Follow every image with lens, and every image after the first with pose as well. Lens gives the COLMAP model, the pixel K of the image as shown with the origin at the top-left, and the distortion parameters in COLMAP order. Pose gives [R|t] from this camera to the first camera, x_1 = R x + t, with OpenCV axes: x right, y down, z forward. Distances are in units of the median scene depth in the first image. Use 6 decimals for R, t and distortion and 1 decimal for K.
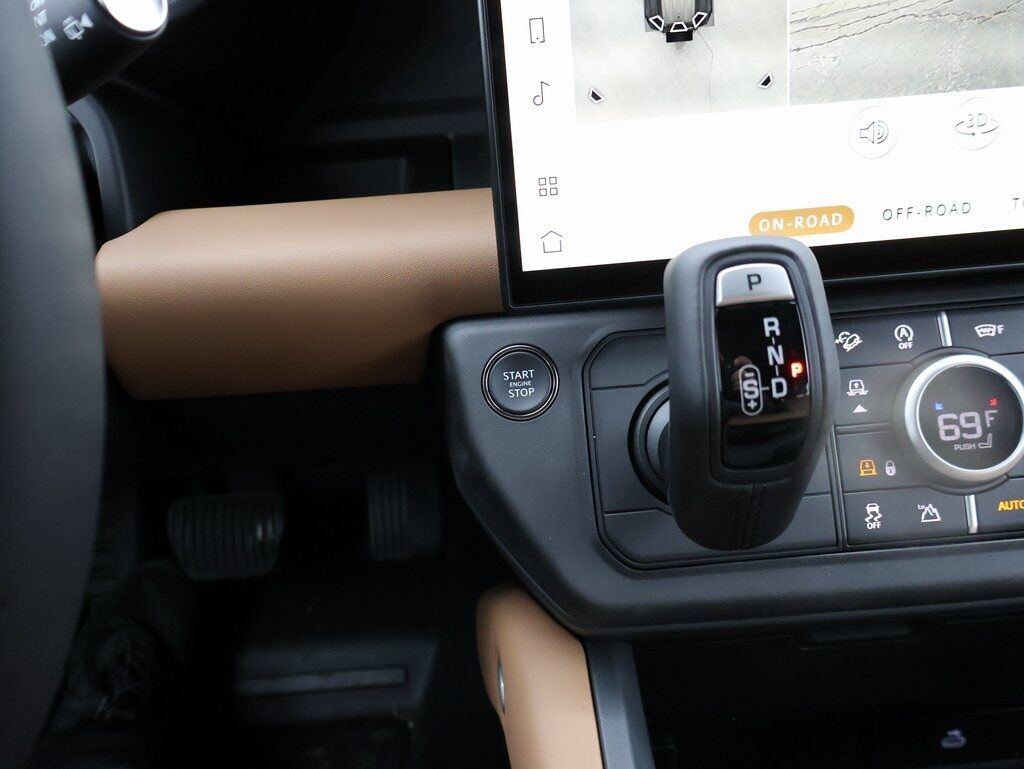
lens RADIAL K [[976.4, 0, 513.0], [0, 976.4, 385.3], [0, 0, 1]] dist [-0.001786, 0.000000]
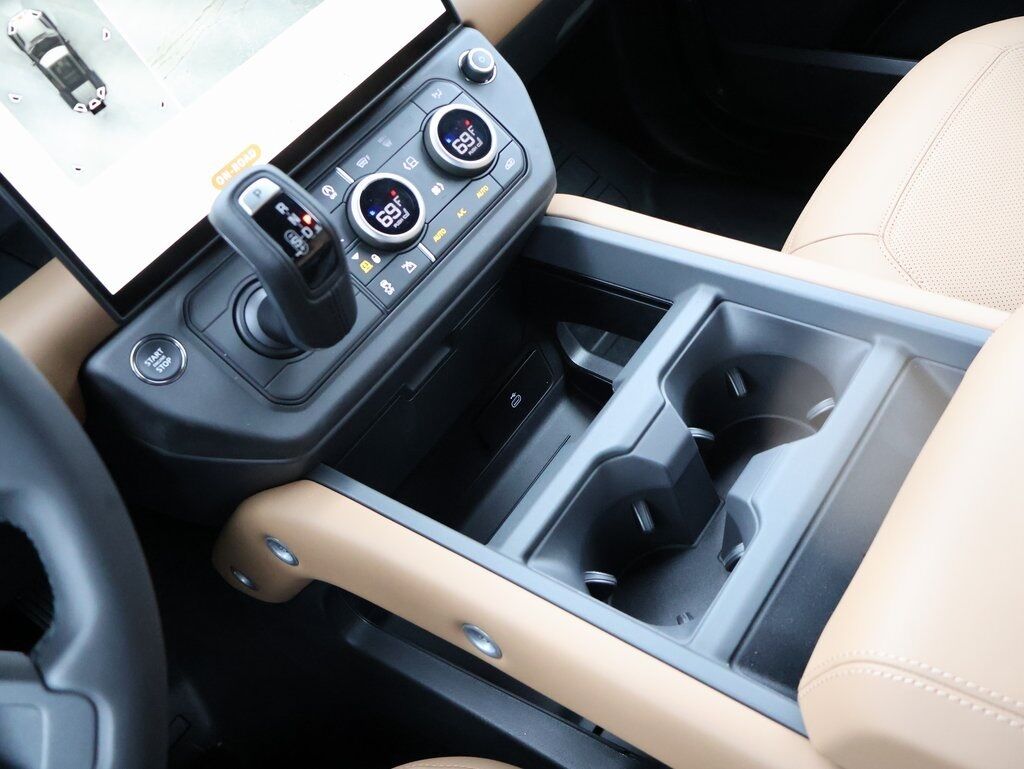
lens RADIAL K [[976.4, 0, 511.5], [0, 976.4, 383.7], [0, 0, 1]] dist [-0.001786, 0.000000]
pose [[0.636527, -0.625186, 0.451637, -0.352933], [0.620099, 0.763047, 0.182308, 0.088683], [-0.458597, 0.164016, 0.873377, -0.525880]]
